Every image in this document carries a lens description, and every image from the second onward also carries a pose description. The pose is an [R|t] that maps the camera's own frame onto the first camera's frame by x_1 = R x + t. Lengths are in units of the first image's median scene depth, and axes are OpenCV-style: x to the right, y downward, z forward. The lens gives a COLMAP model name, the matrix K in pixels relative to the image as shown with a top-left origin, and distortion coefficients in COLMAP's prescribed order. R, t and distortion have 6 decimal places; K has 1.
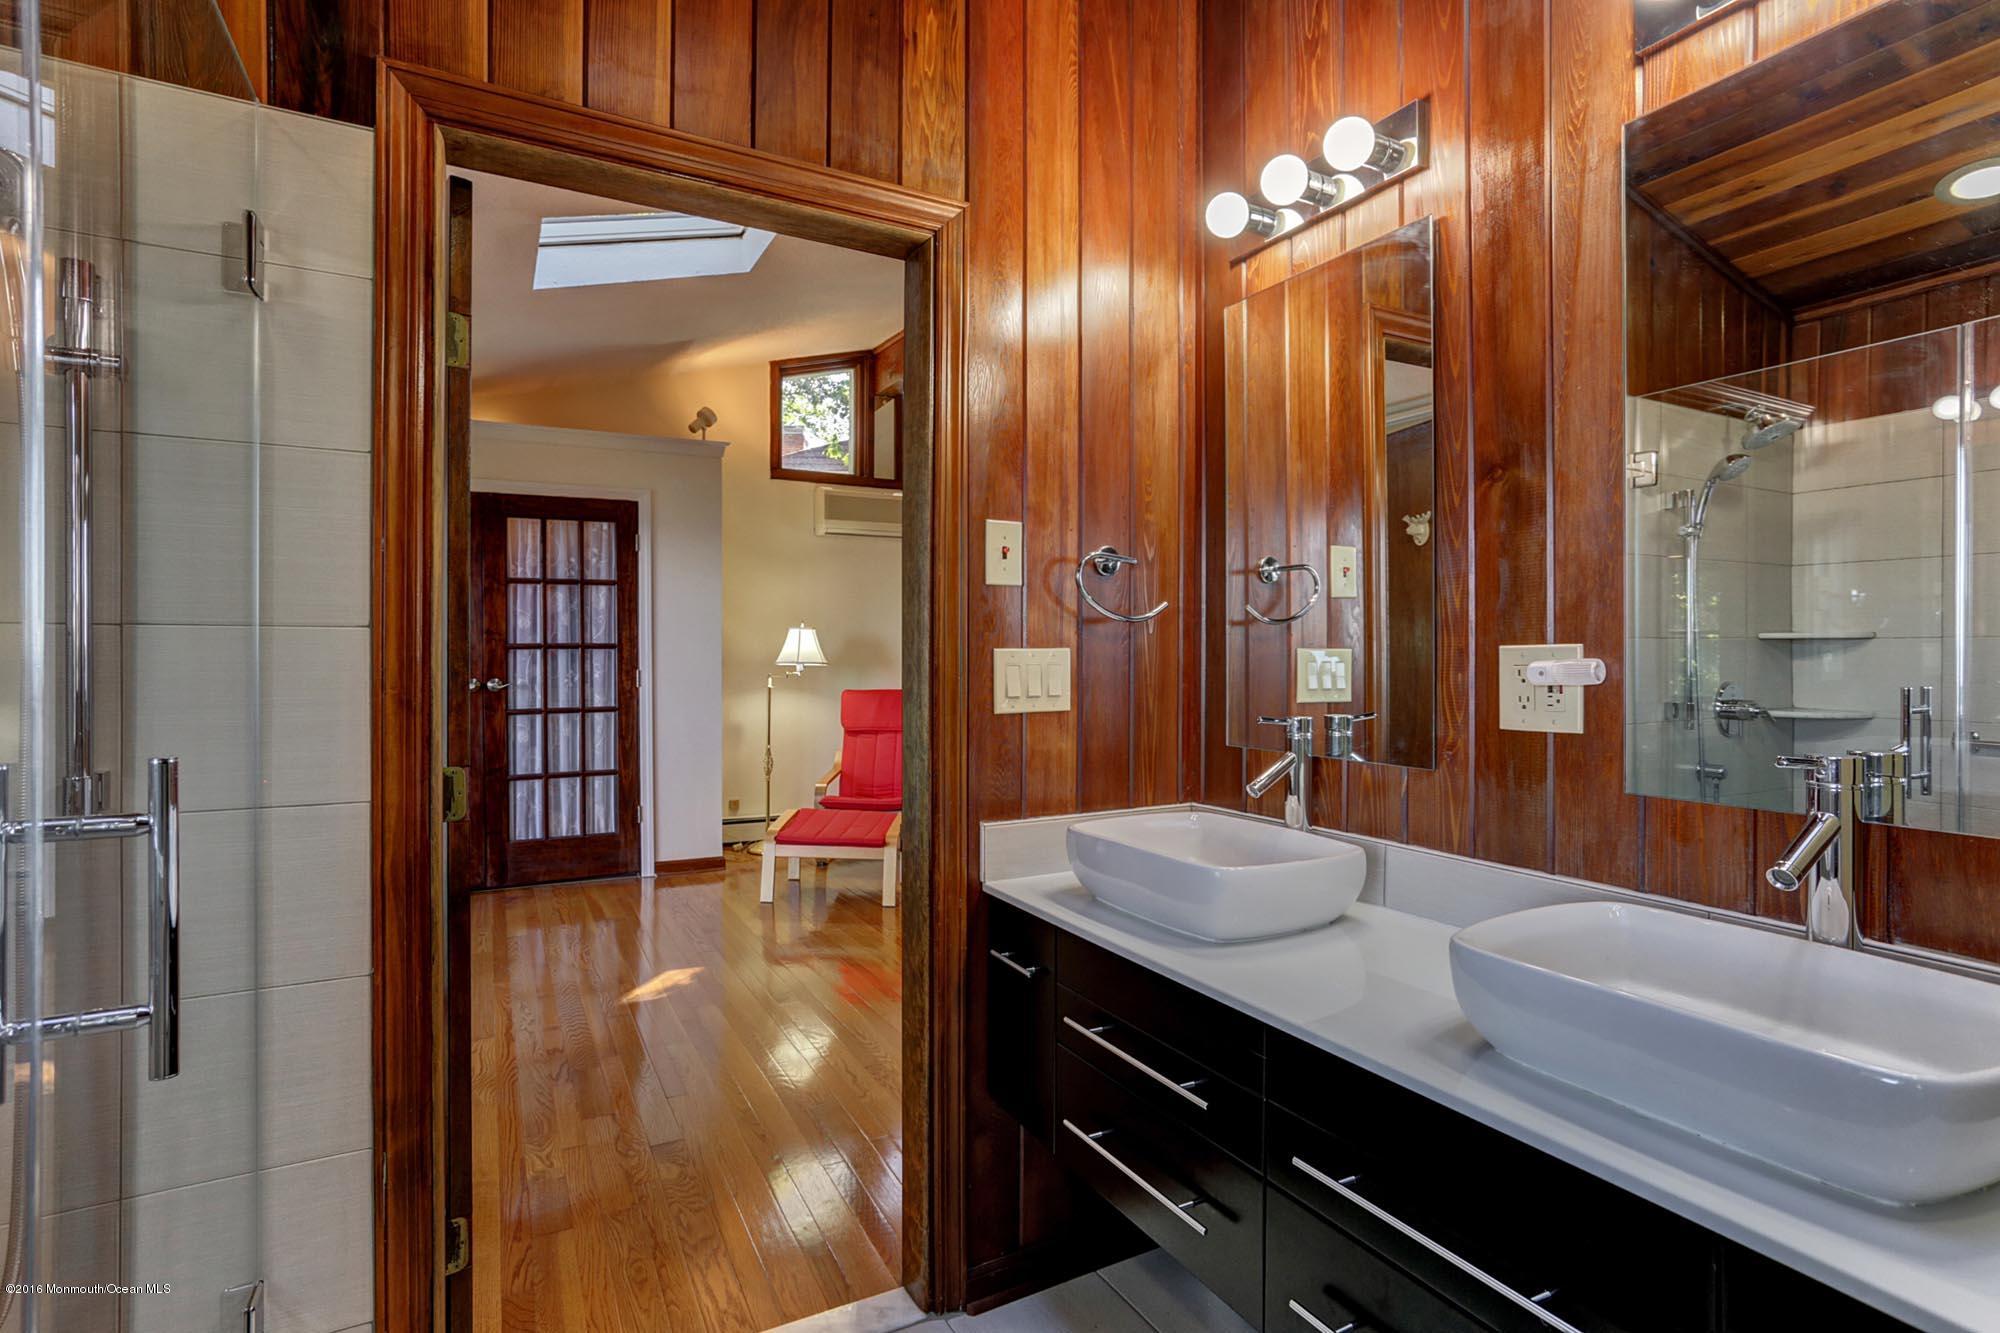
lens RADIAL K [[985.7, 0, 1002.4], [0, 985.7, 656.9], [0, 0, 1]] dist [-0.020335, 0.006439]
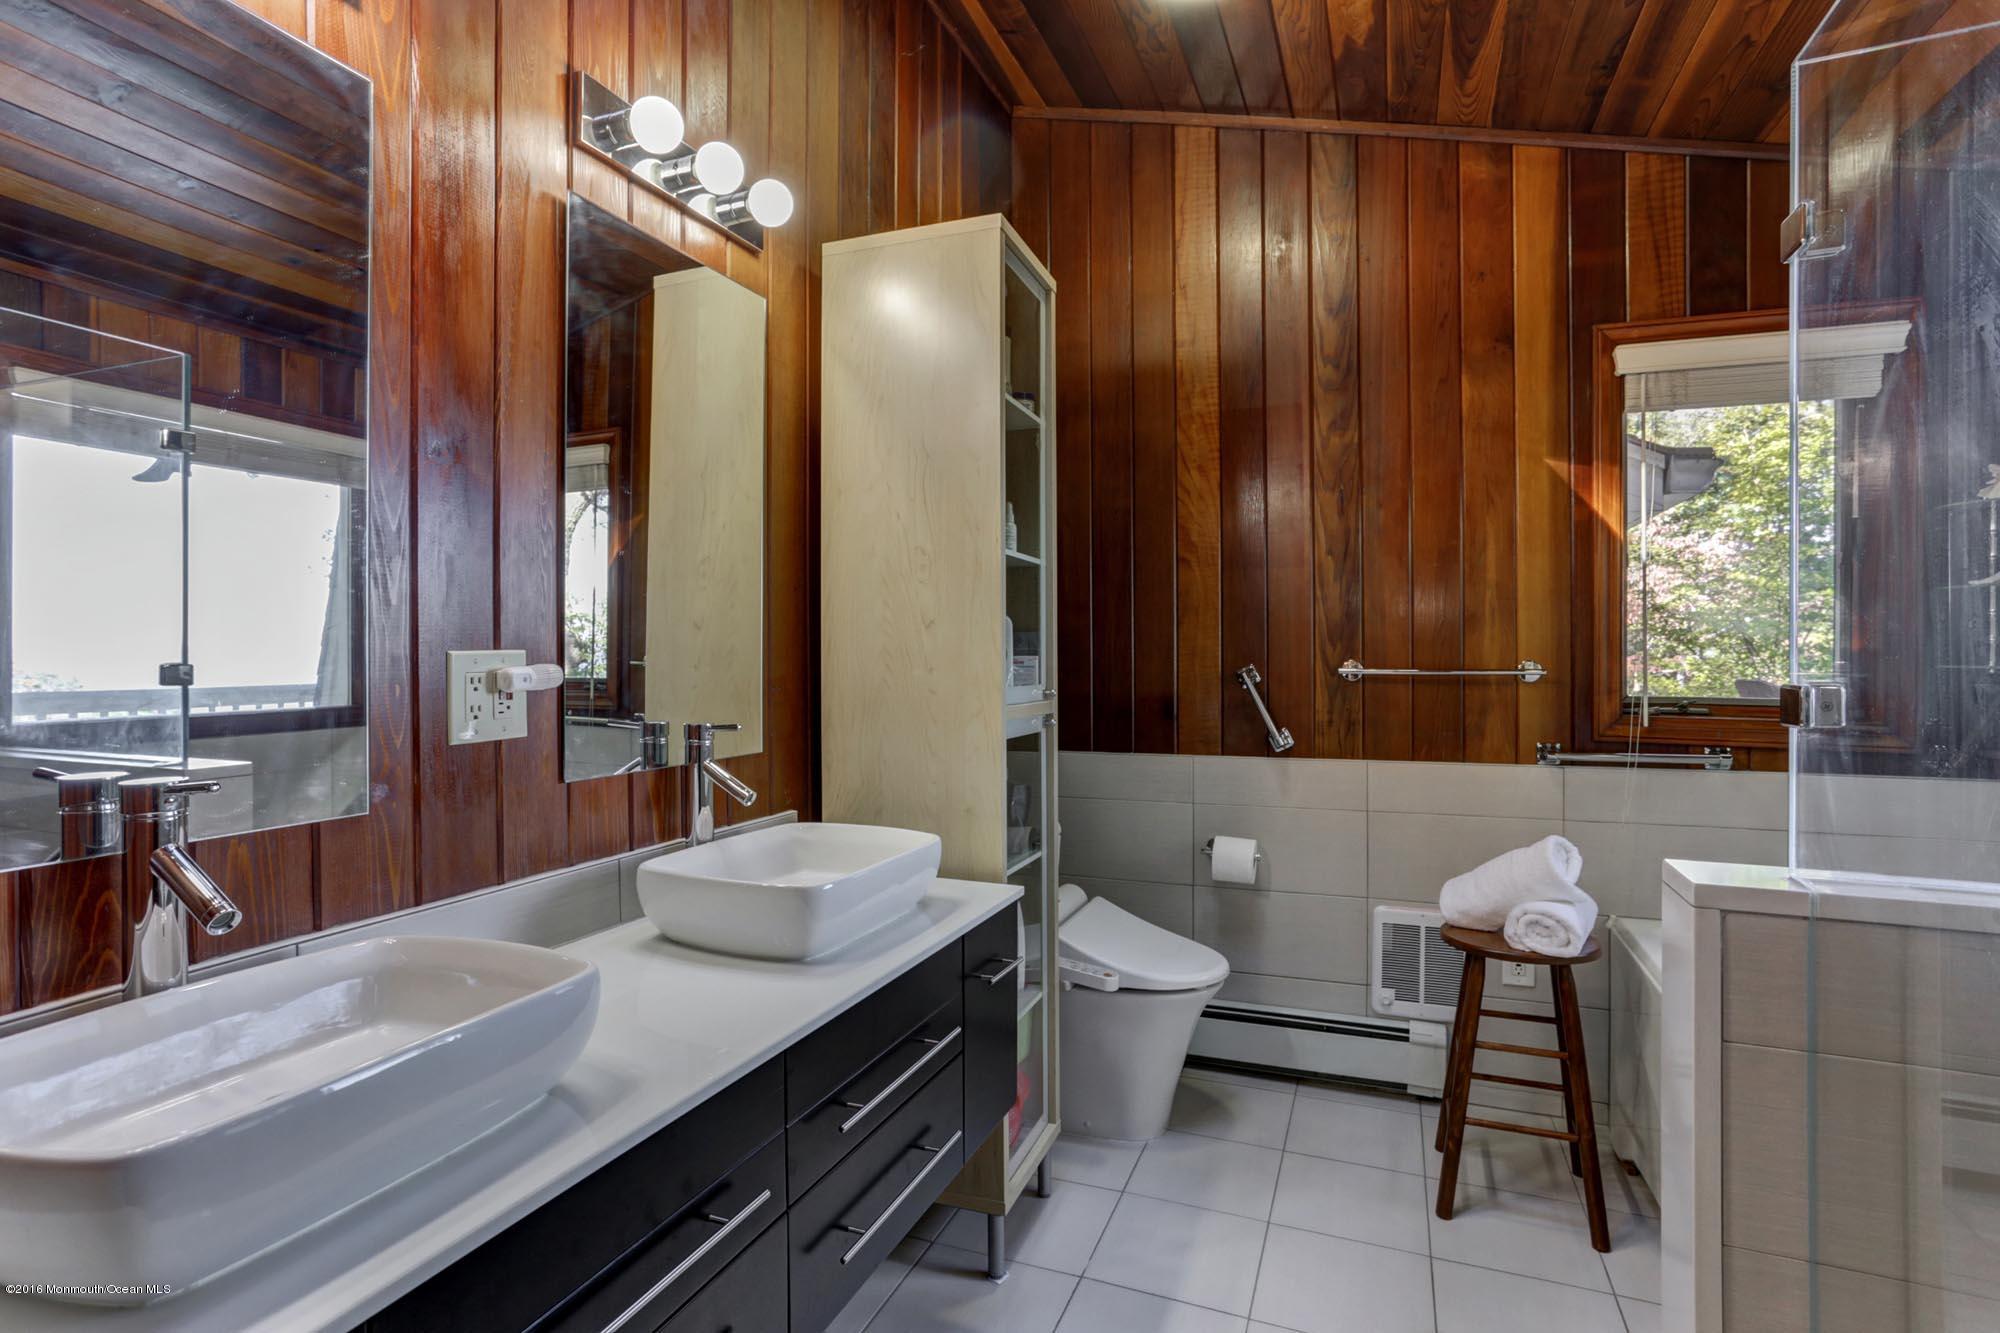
lens RADIAL K [[985.7, 0, 998.4], [0, 985.7, 656.1], [0, 0, 1]] dist [-0.020335, 0.006439]
pose [[-0.647678, 0.006543, 0.761886, -0.232325], [0.008259, 0.999965, -0.001567, -0.000453], [-0.761869, 0.005278, -0.647709, 0.576918]]
